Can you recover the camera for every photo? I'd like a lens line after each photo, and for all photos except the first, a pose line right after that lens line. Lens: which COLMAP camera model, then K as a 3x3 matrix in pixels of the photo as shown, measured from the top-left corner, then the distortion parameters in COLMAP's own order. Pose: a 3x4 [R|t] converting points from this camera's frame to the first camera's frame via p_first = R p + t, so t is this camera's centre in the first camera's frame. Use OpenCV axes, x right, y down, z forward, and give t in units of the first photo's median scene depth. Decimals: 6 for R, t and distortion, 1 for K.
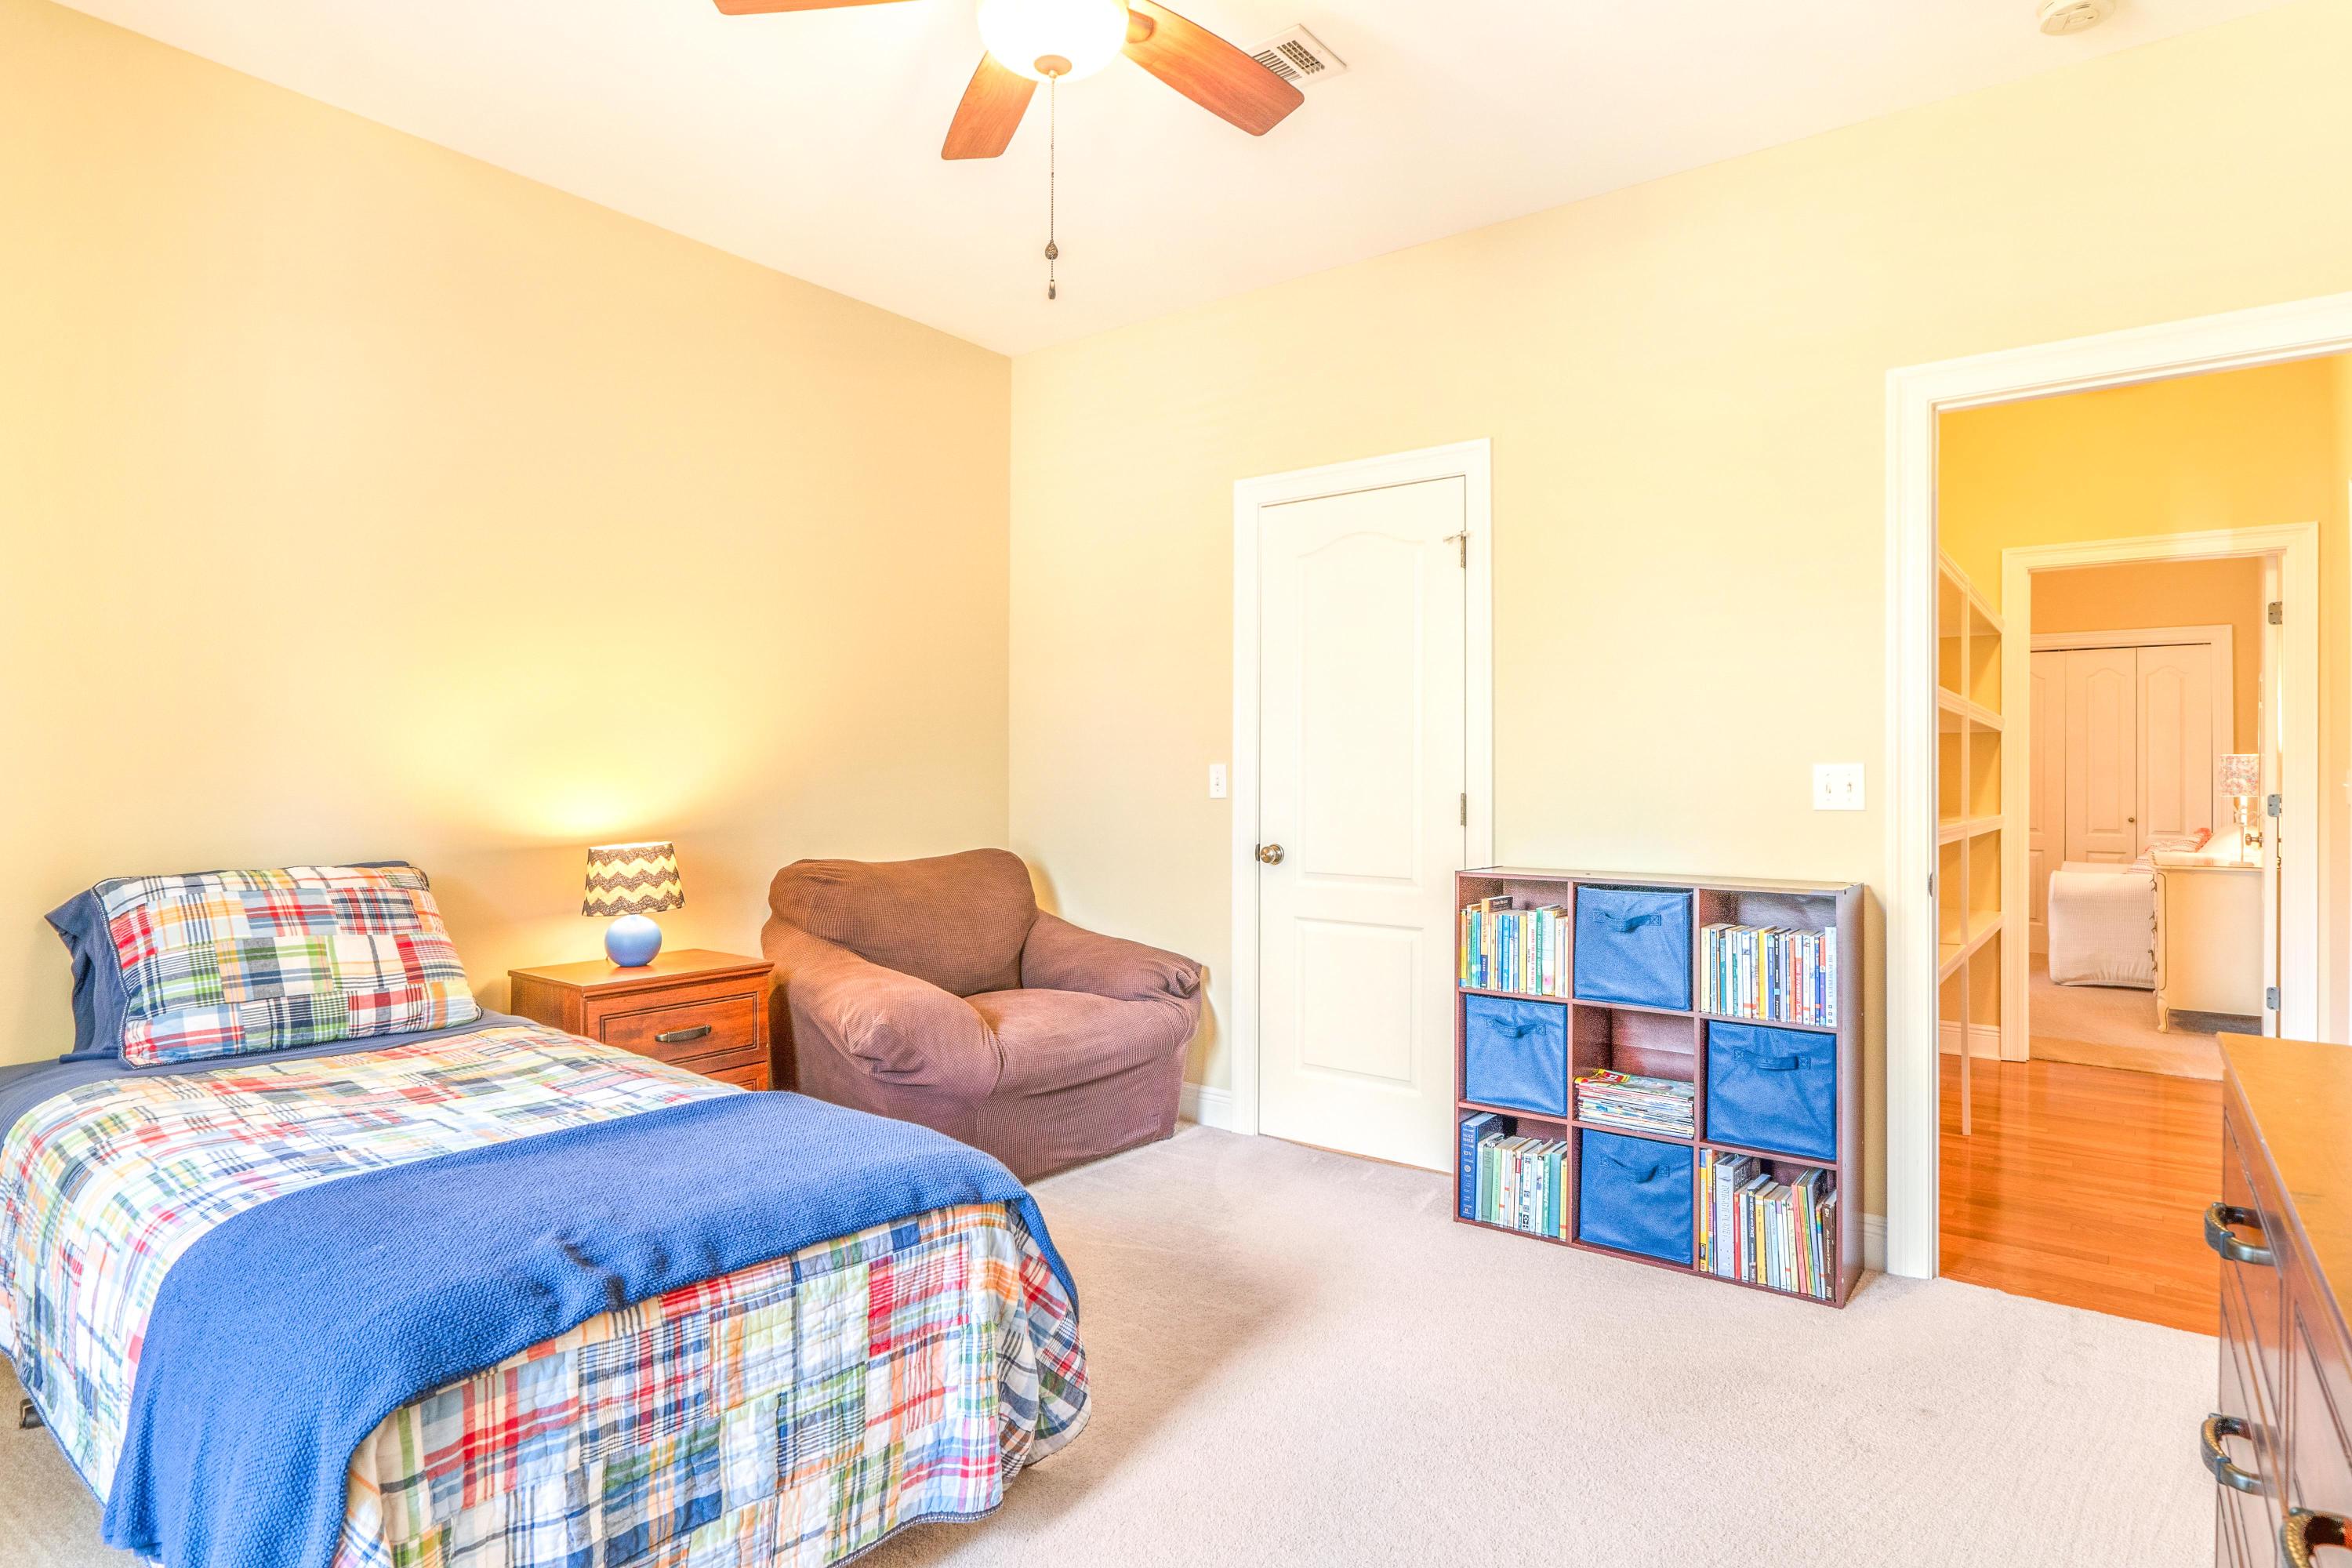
lens RADIAL K [[1266.6, 0, 1155.4], [0, 1266.6, 783.1], [0, 0, 1]] dist [-0.005861, -0.004116]
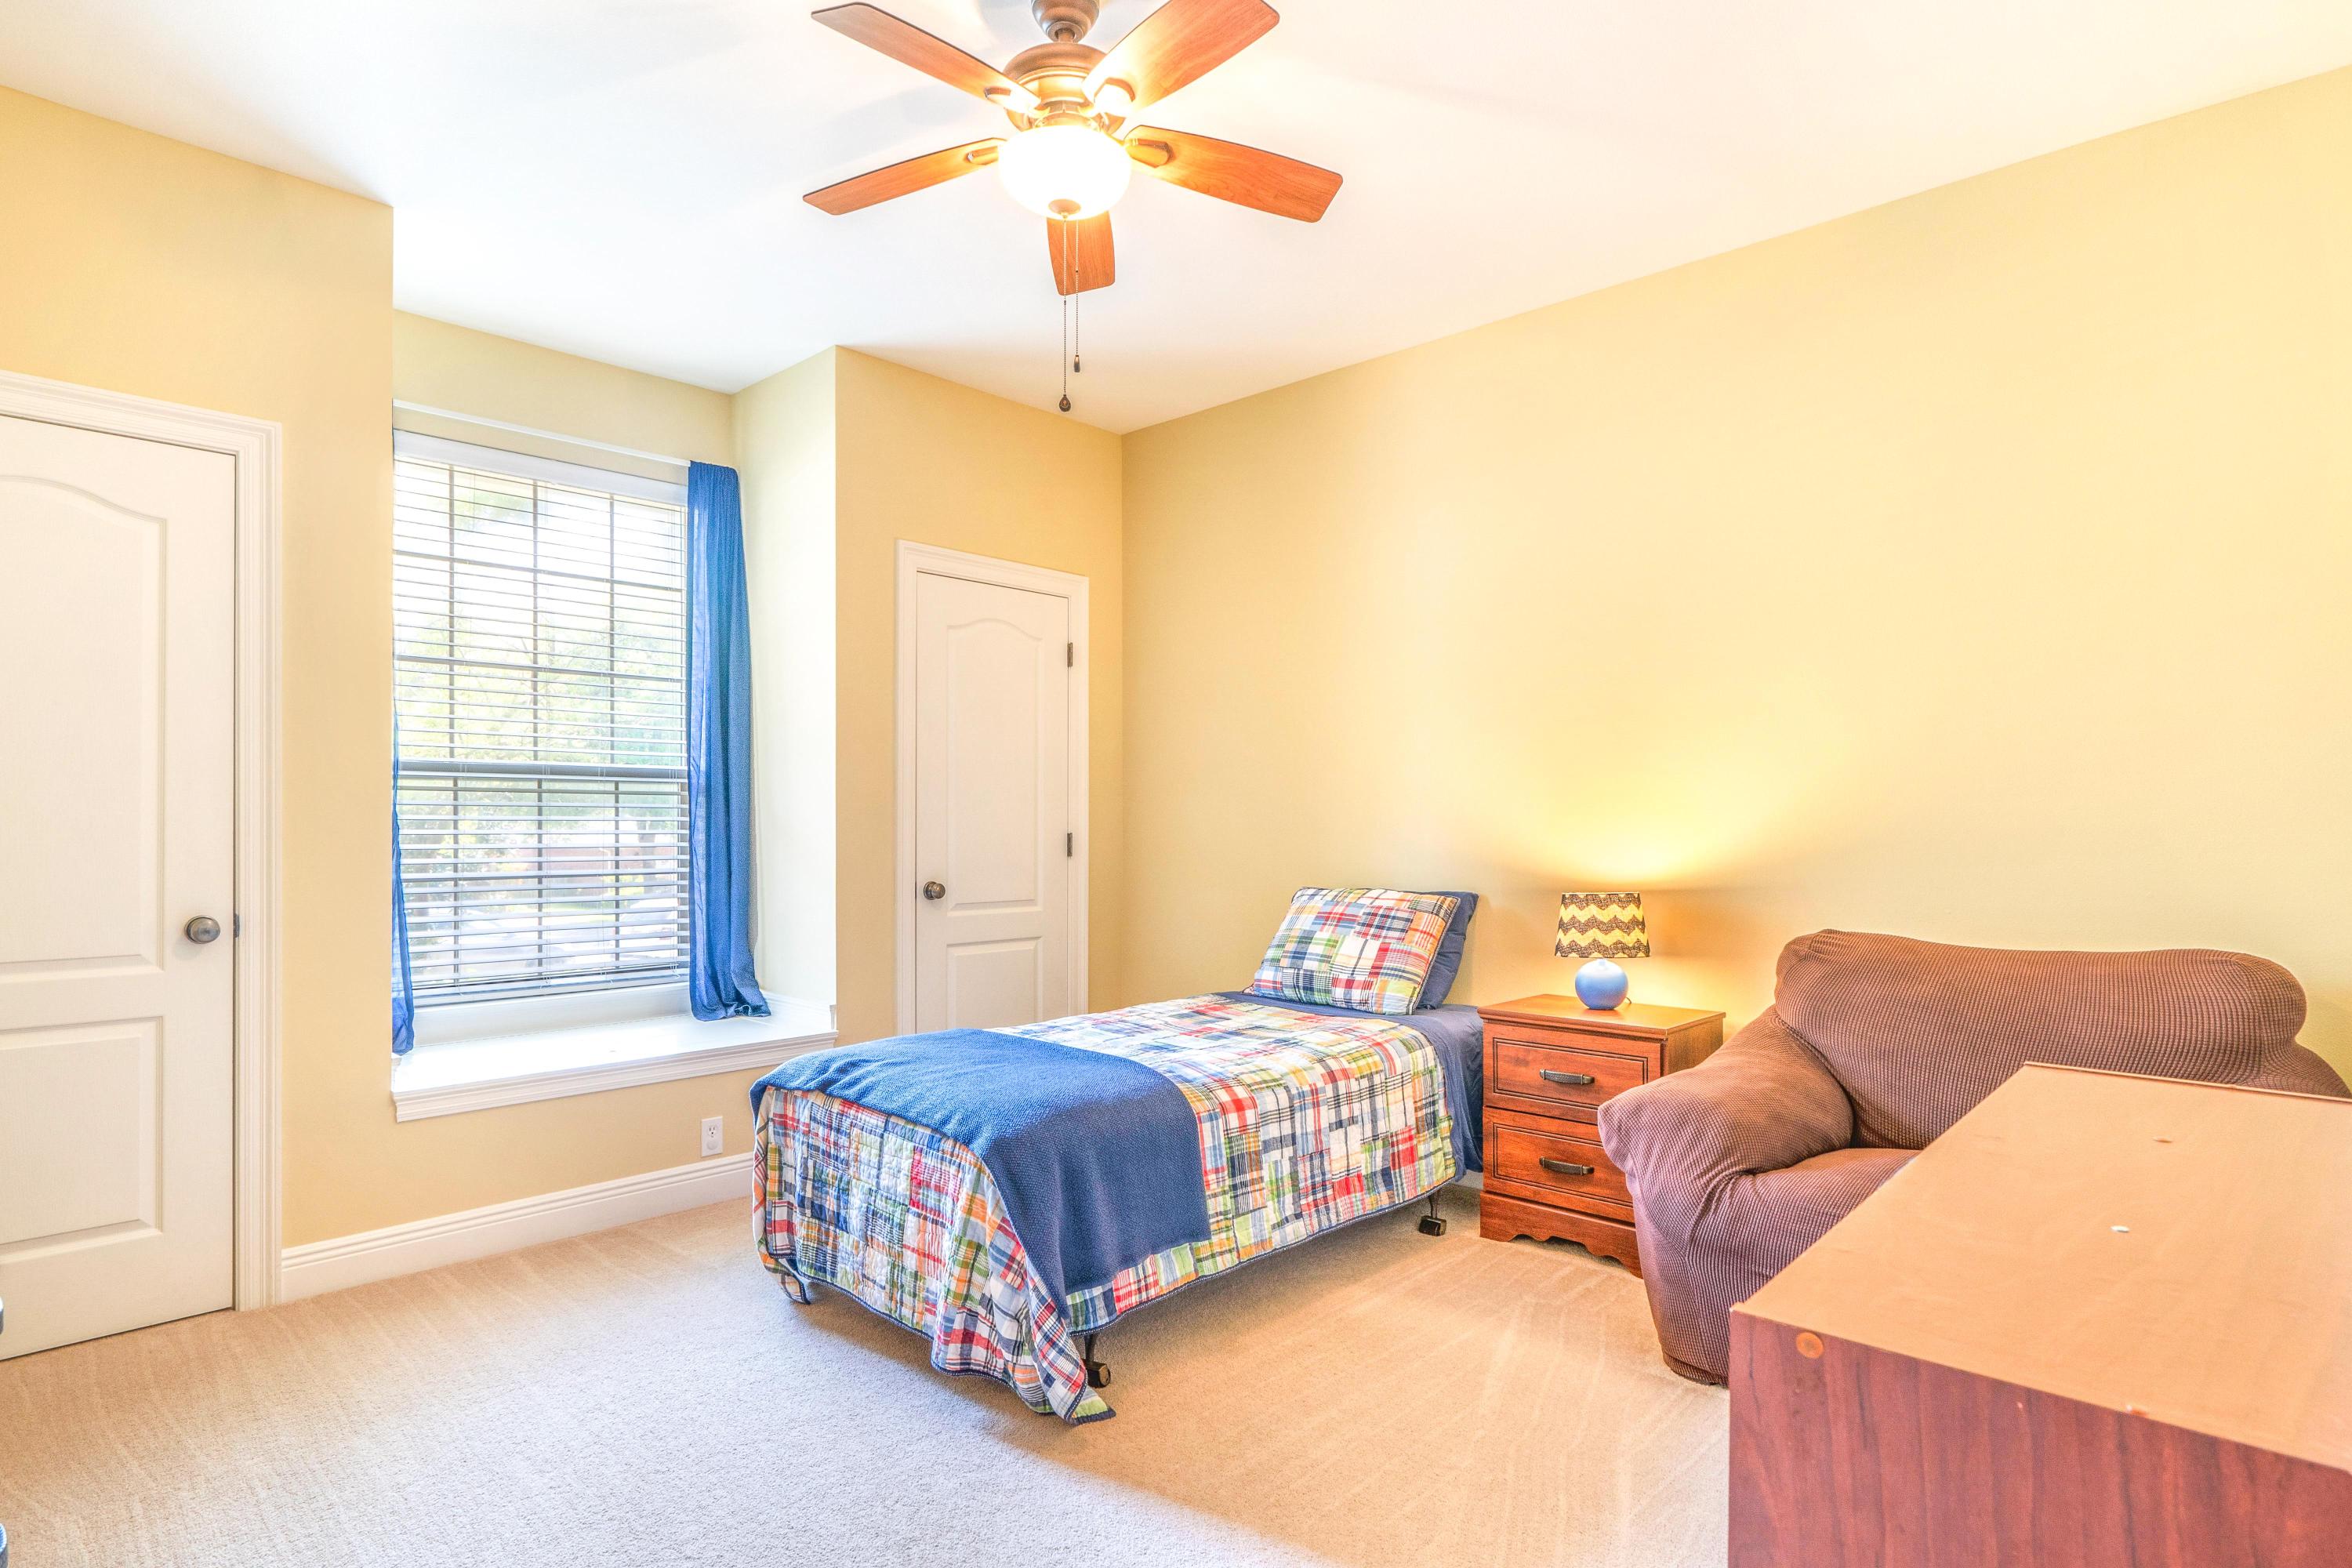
lens RADIAL K [[1266.6, 0, 1156.9], [0, 1266.6, 801.2], [0, 0, 1]] dist [-0.005861, -0.004116]
pose [[-0.117554, -0.017096, -0.992919, 0.845793], [0.000875, 0.999850, -0.017318, -0.009046], [0.993066, -0.002904, -0.117521, 0.975370]]
